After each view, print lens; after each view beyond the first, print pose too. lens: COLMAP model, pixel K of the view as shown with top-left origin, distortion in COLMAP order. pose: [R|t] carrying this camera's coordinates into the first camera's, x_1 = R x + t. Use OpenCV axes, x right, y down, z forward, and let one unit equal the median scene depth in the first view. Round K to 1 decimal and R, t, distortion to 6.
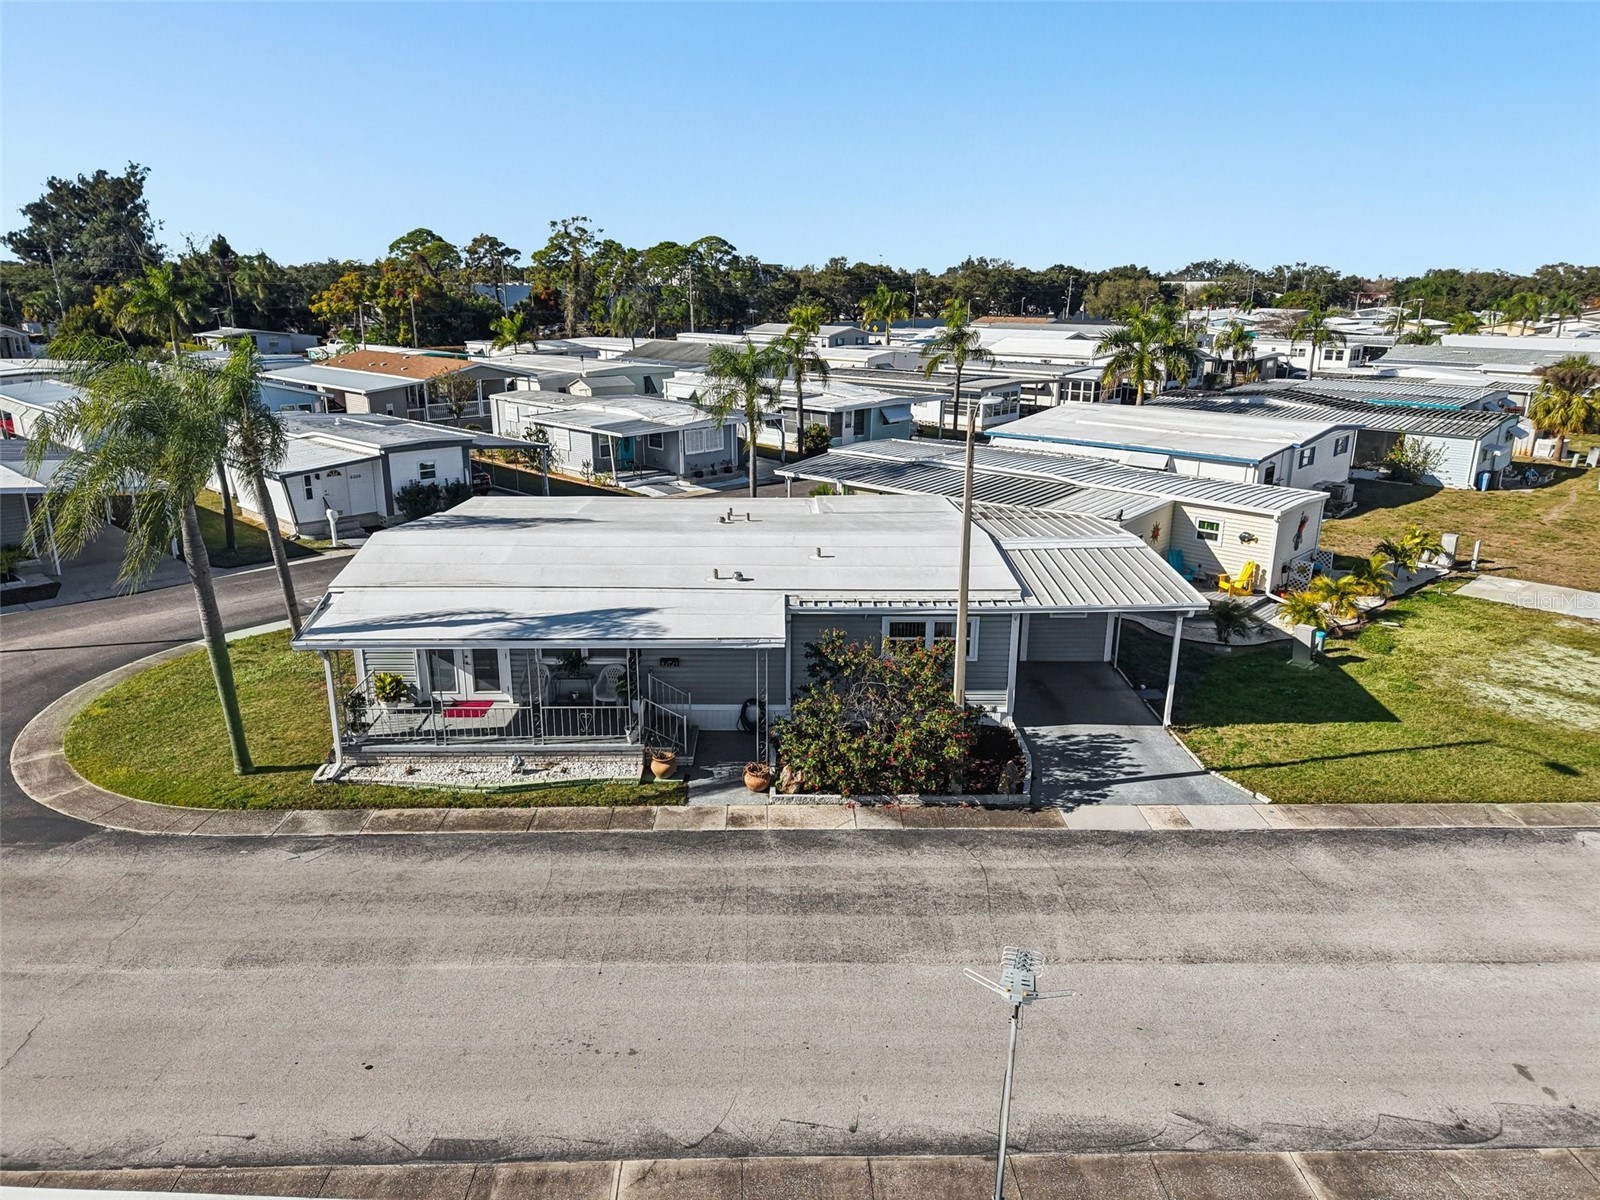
lens RADIAL K [[1077.9, 0, 800.0], [0, 1077.9, 600.0], [0, 0, 1]] dist [0.008586, -0.001435]
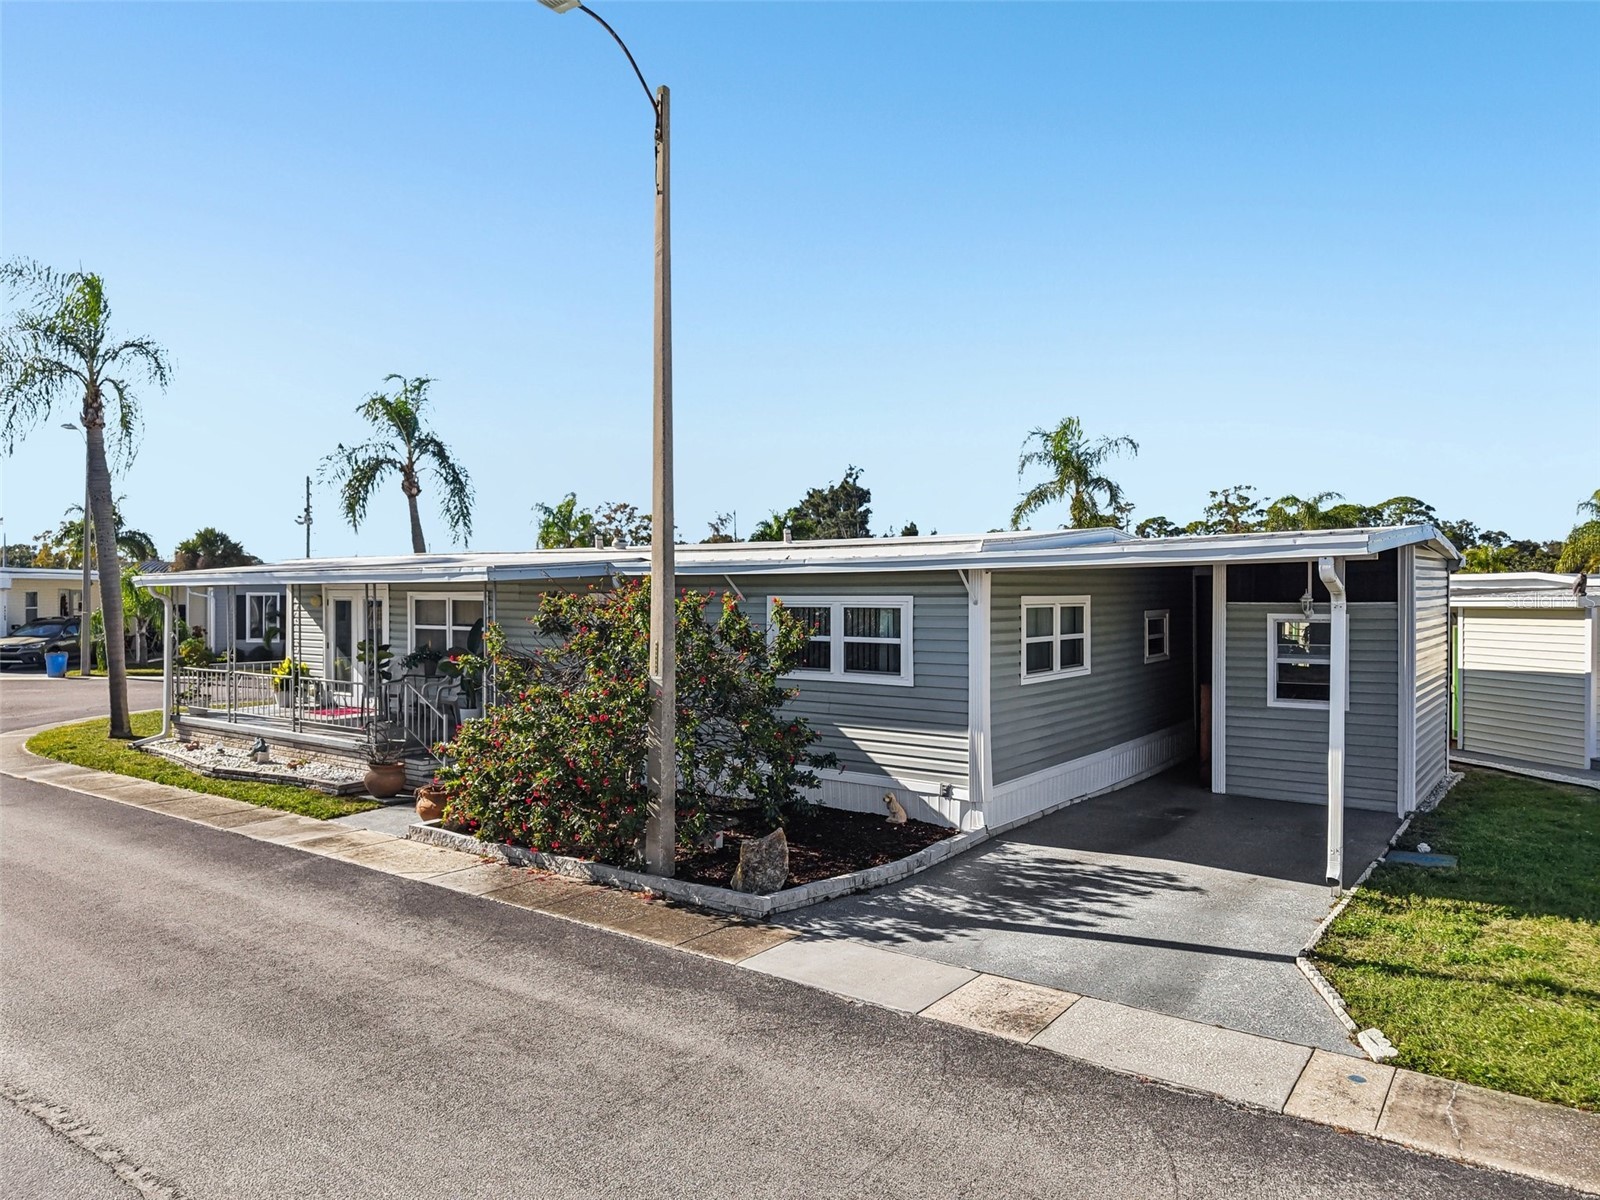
lens RADIAL K [[1077.9, 0, 800.0], [0, 1077.9, 600.0], [0, 0, 1]] dist [0.008586, -0.001435]
pose [[0.791668, -0.003594, -0.610941, 0.481815], [-0.170938, 0.958742, -0.227145, 0.158145], [0.586551, 0.284256, 0.758390, 0.624956]]
